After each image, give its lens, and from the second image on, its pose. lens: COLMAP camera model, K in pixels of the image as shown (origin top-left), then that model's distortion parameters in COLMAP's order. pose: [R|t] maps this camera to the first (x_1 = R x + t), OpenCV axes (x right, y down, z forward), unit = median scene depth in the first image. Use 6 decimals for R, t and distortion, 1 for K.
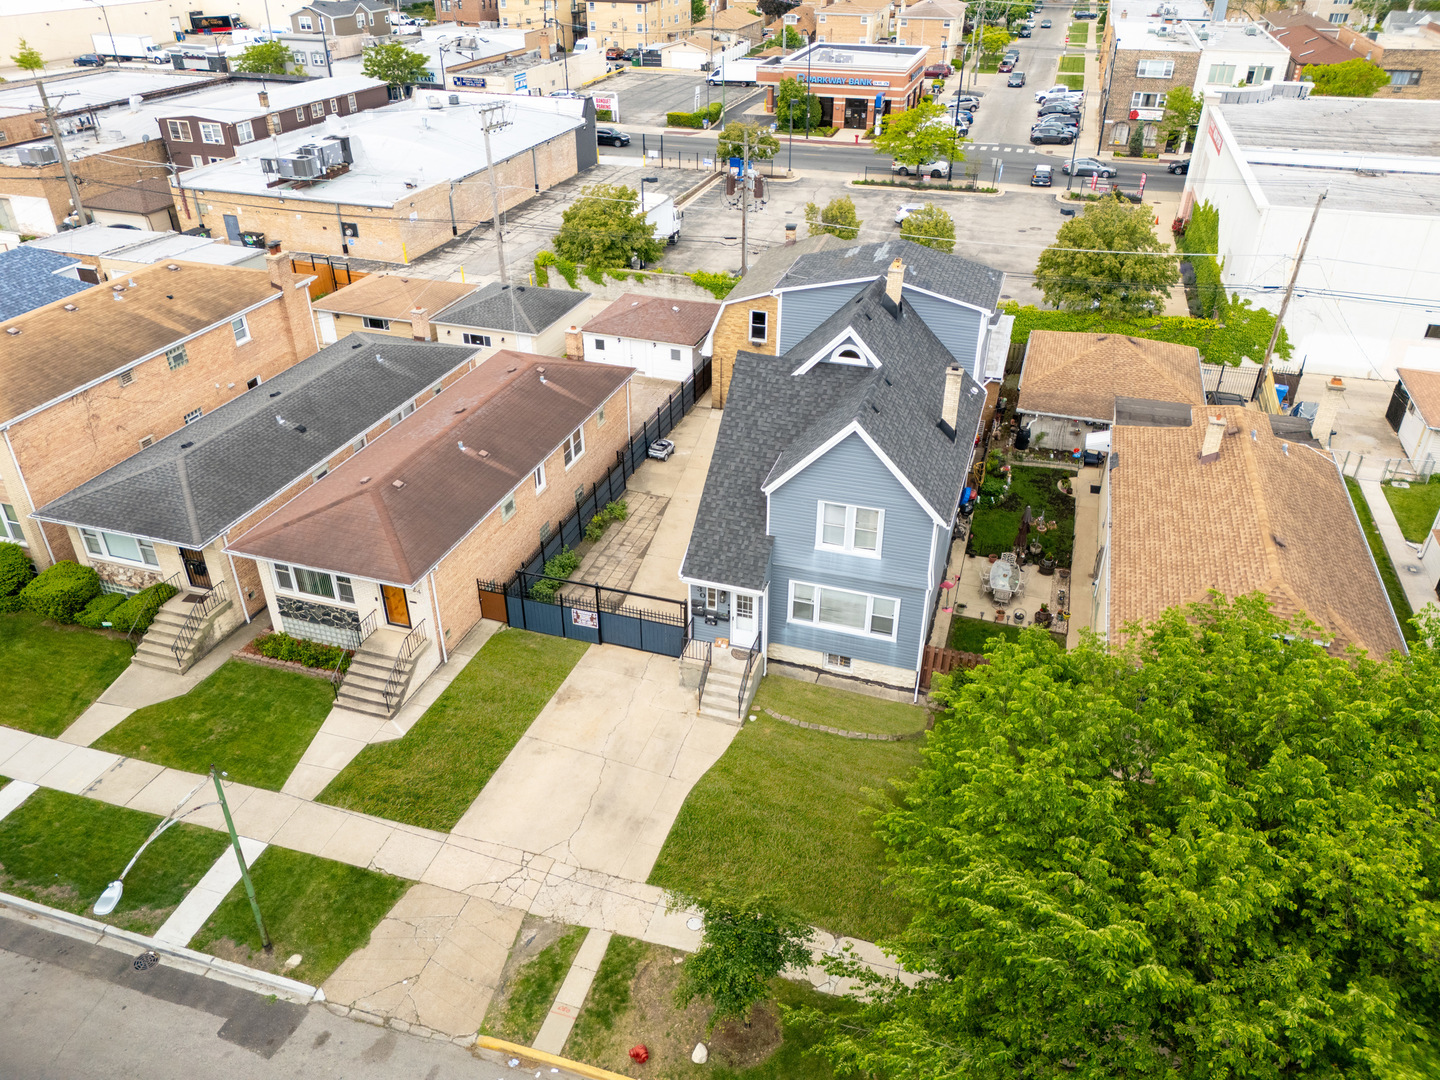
lens RADIAL K [[1057.0, 0, 722.6], [0, 1057.0, 541.4], [0, 0, 1]] dist [0.051945, -0.040088]
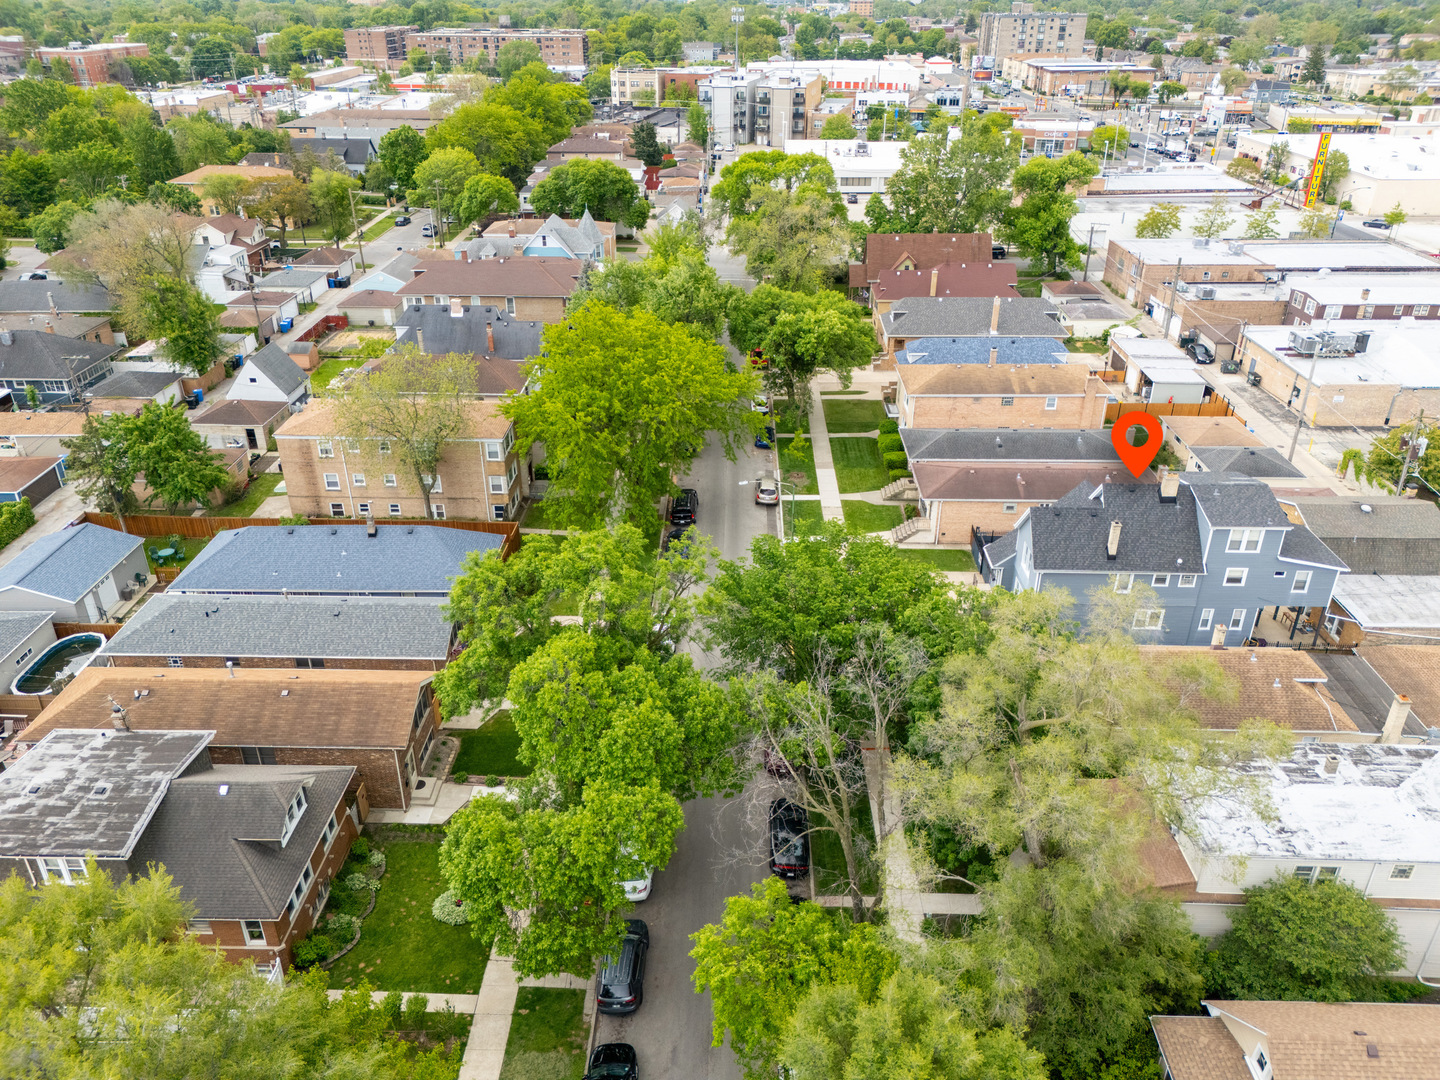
lens RADIAL K [[1057.0, 0, 717.5], [0, 1057.0, 542.3], [0, 0, 1]] dist [0.051945, -0.040088]
pose [[0.271944, 0.444413, -0.853548, 1.446060], [-0.496700, 0.824514, 0.271045, -0.255952], [0.824218, 0.350248, 0.444961, -0.378612]]
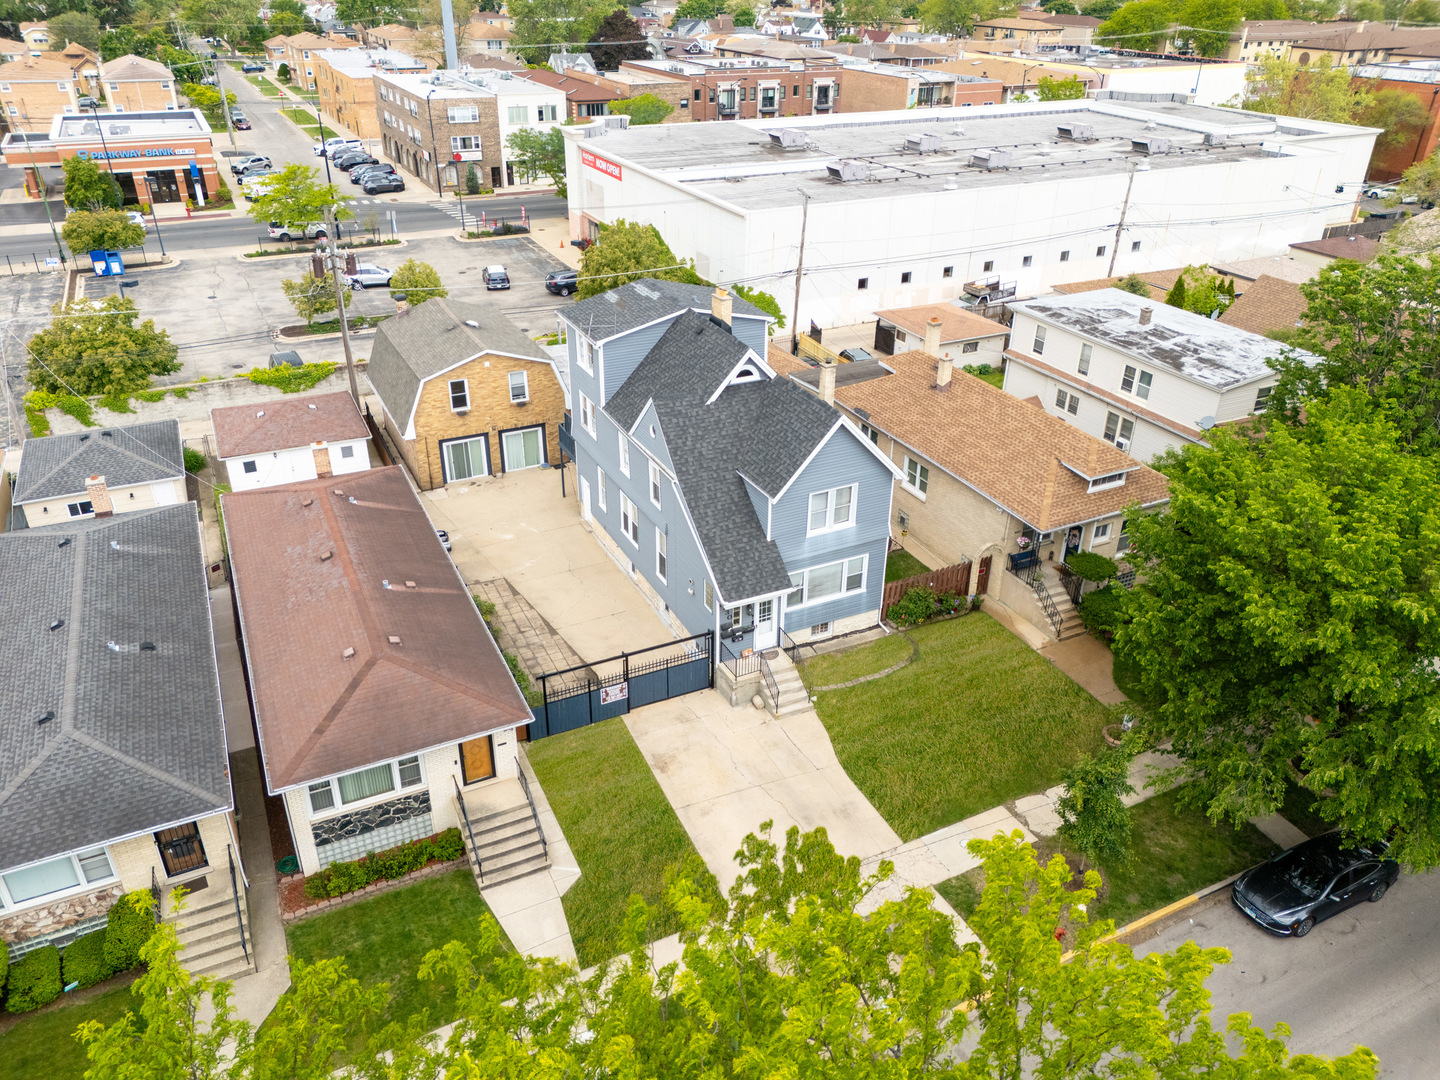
lens RADIAL K [[1057.0, 0, 724.6], [0, 1057.0, 535.1], [0, 0, 1]] dist [0.051945, -0.040088]
pose [[0.720476, -0.327502, 0.611275, -0.573190], [0.351671, 0.932258, 0.084979, -0.105269], [-0.597697, 0.153742, 0.786843, 0.128507]]
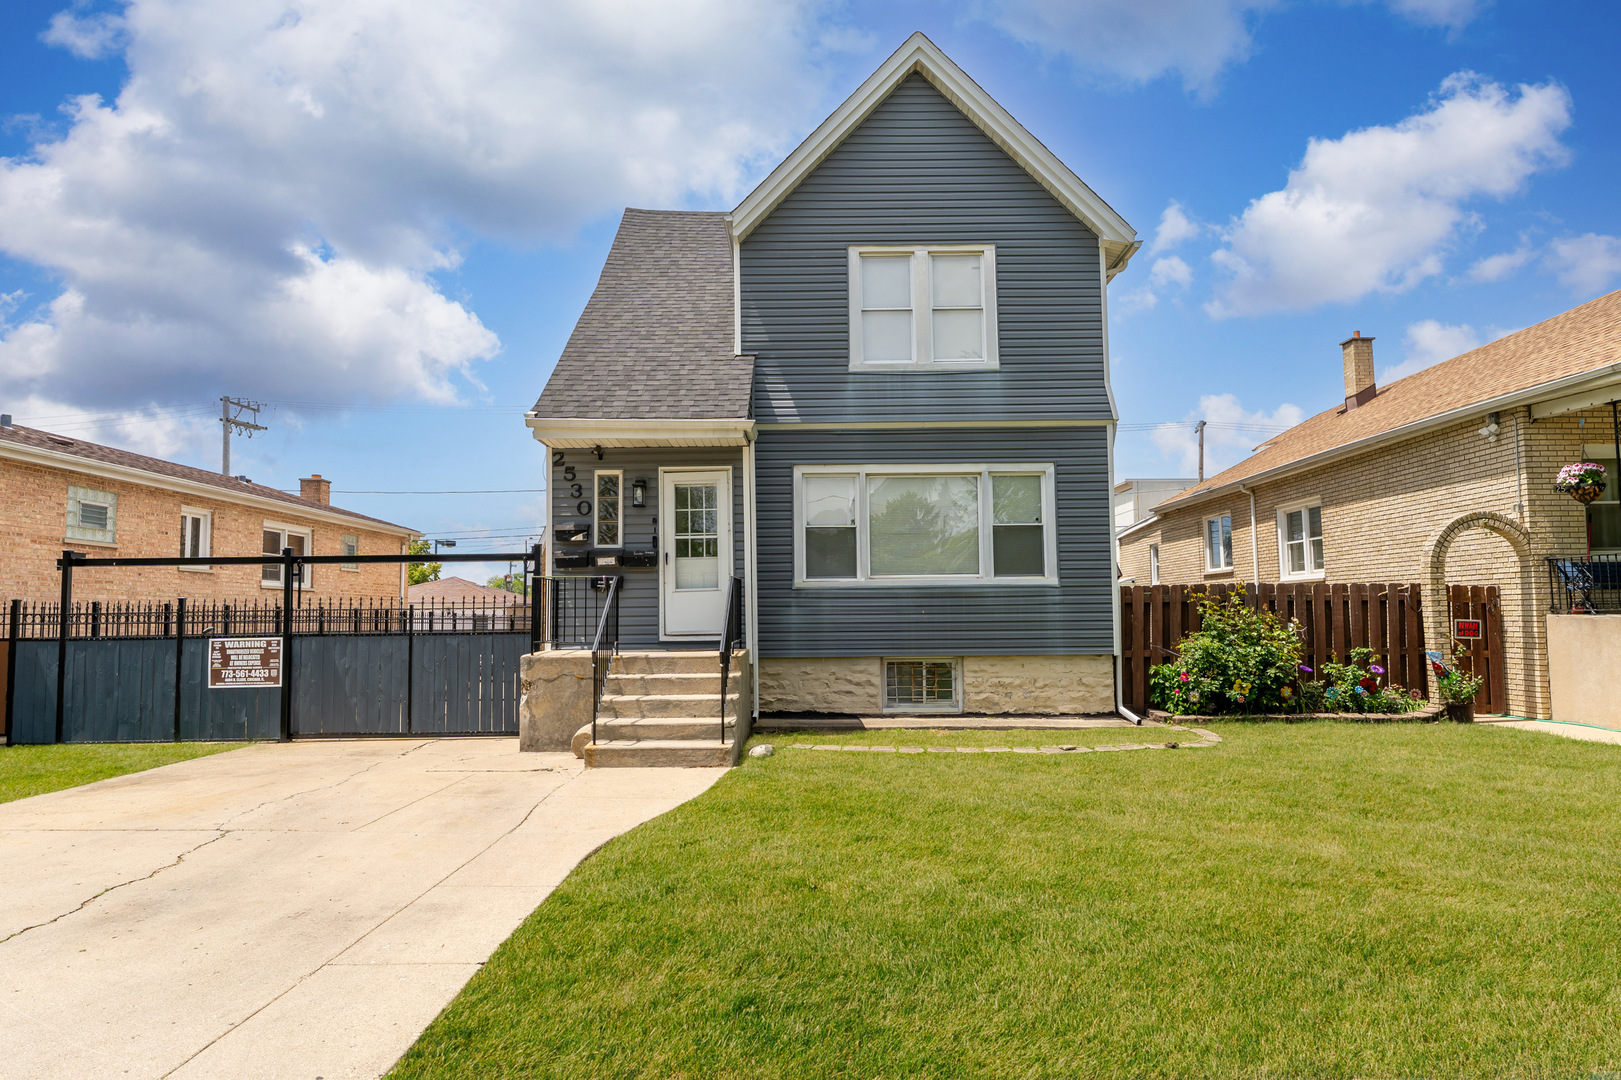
lens RADIAL K [[972.8, 0, 836.5], [0, 972.8, 560.3], [0, 0, 1]] dist [-0.015161, -0.004832]
pose [[0.947712, 0.003987, 0.319101, -0.039947], [0.180453, 0.818015, -0.546157, 0.248304], [-0.263207, 0.575182, 0.774524, 0.621884]]
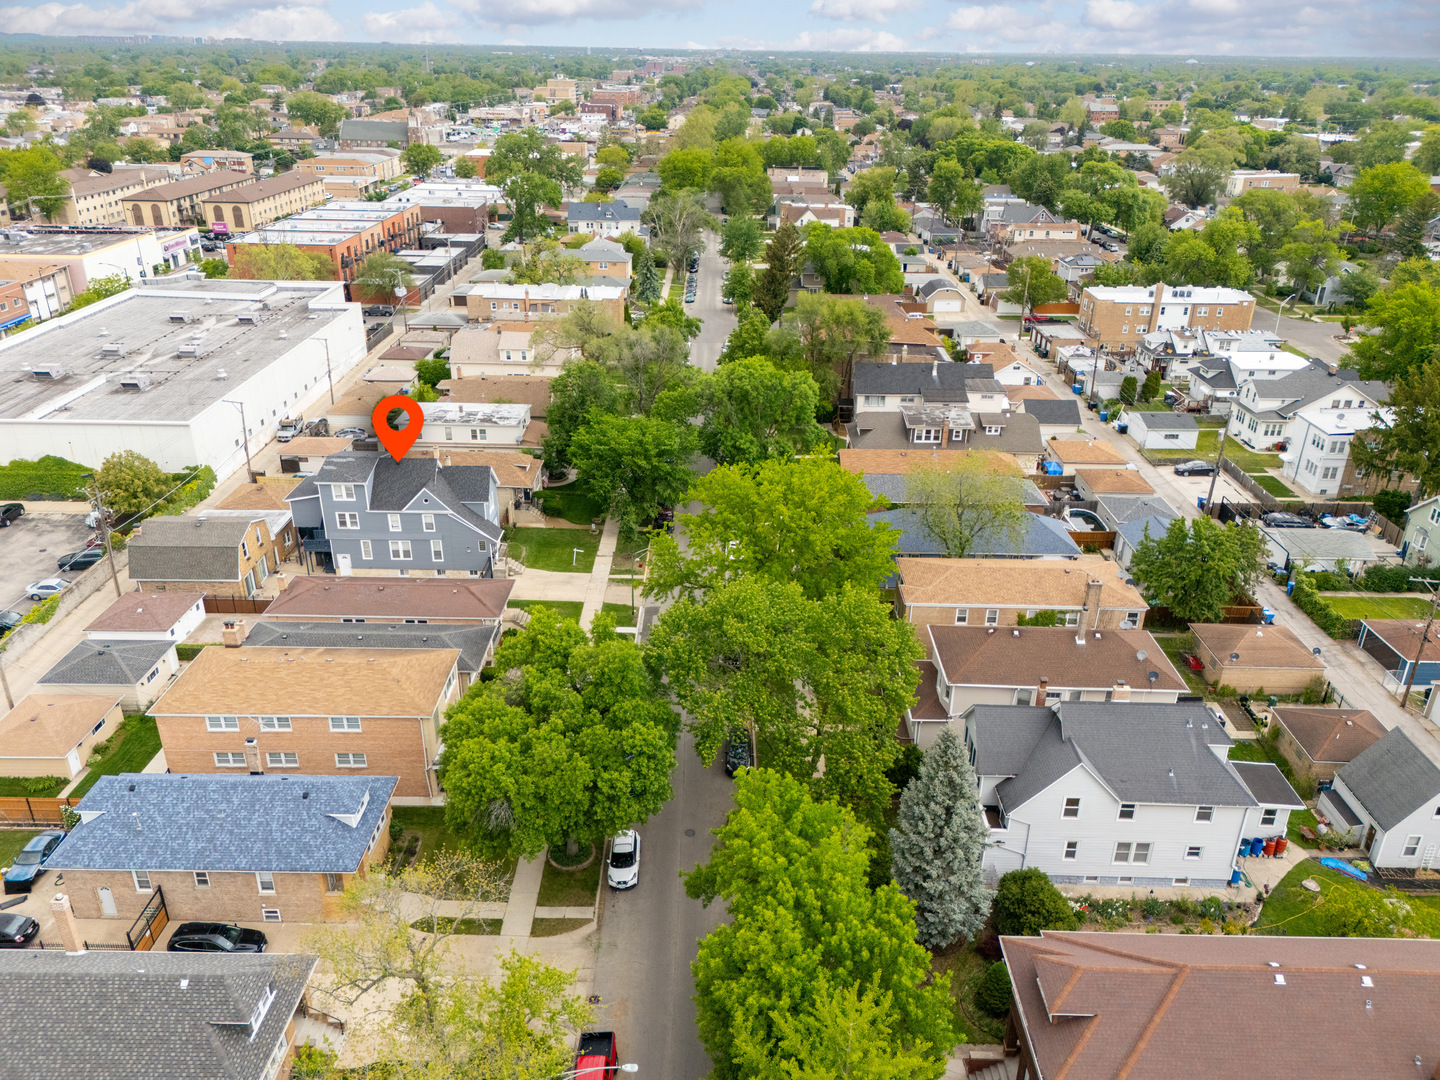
lens RADIAL K [[1057.0, 0, 718.9], [0, 1057.0, 540.1], [0, 0, 1]] dist [0.051945, -0.040088]
pose [[-0.290795, -0.408961, 0.864979, -2.342238], [0.479875, 0.719777, 0.501638, -0.978615], [-0.827743, 0.560956, -0.013058, 0.454488]]
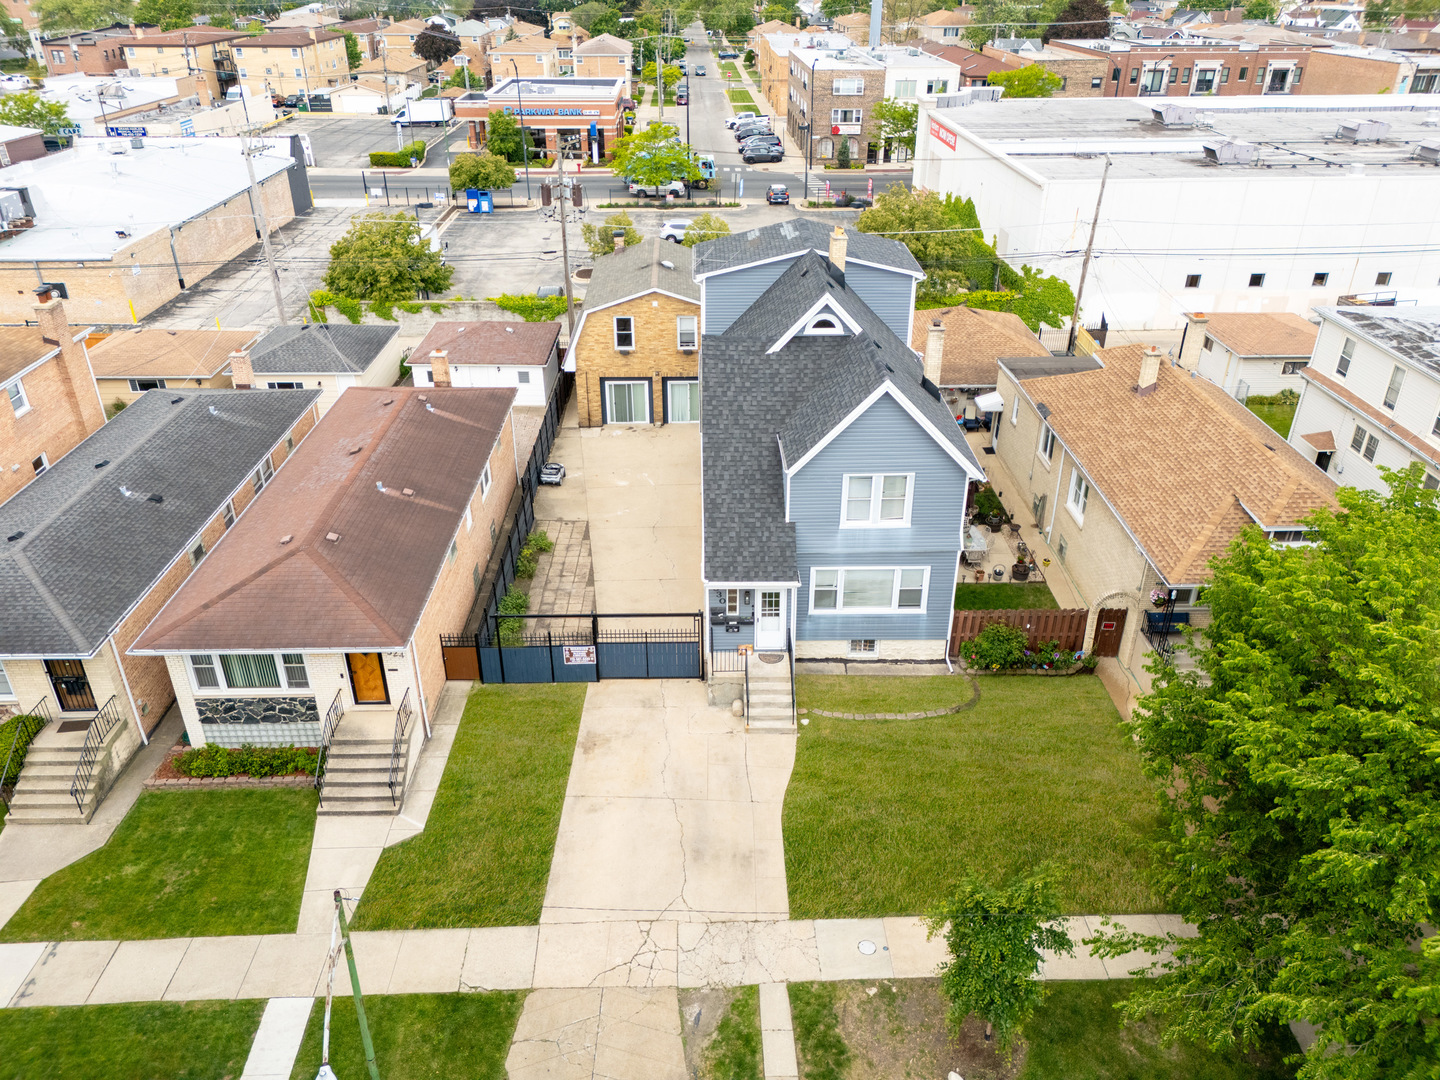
lens RADIAL K [[1057.0, 0, 723.4], [0, 1057.0, 539.6], [0, 0, 1]] dist [0.051945, -0.040088]
pose [[0.946545, -0.157804, 0.281337, -0.233548], [0.170223, 0.985201, -0.020101, 0.015488], [-0.274002, 0.066917, 0.959398, 0.110664]]
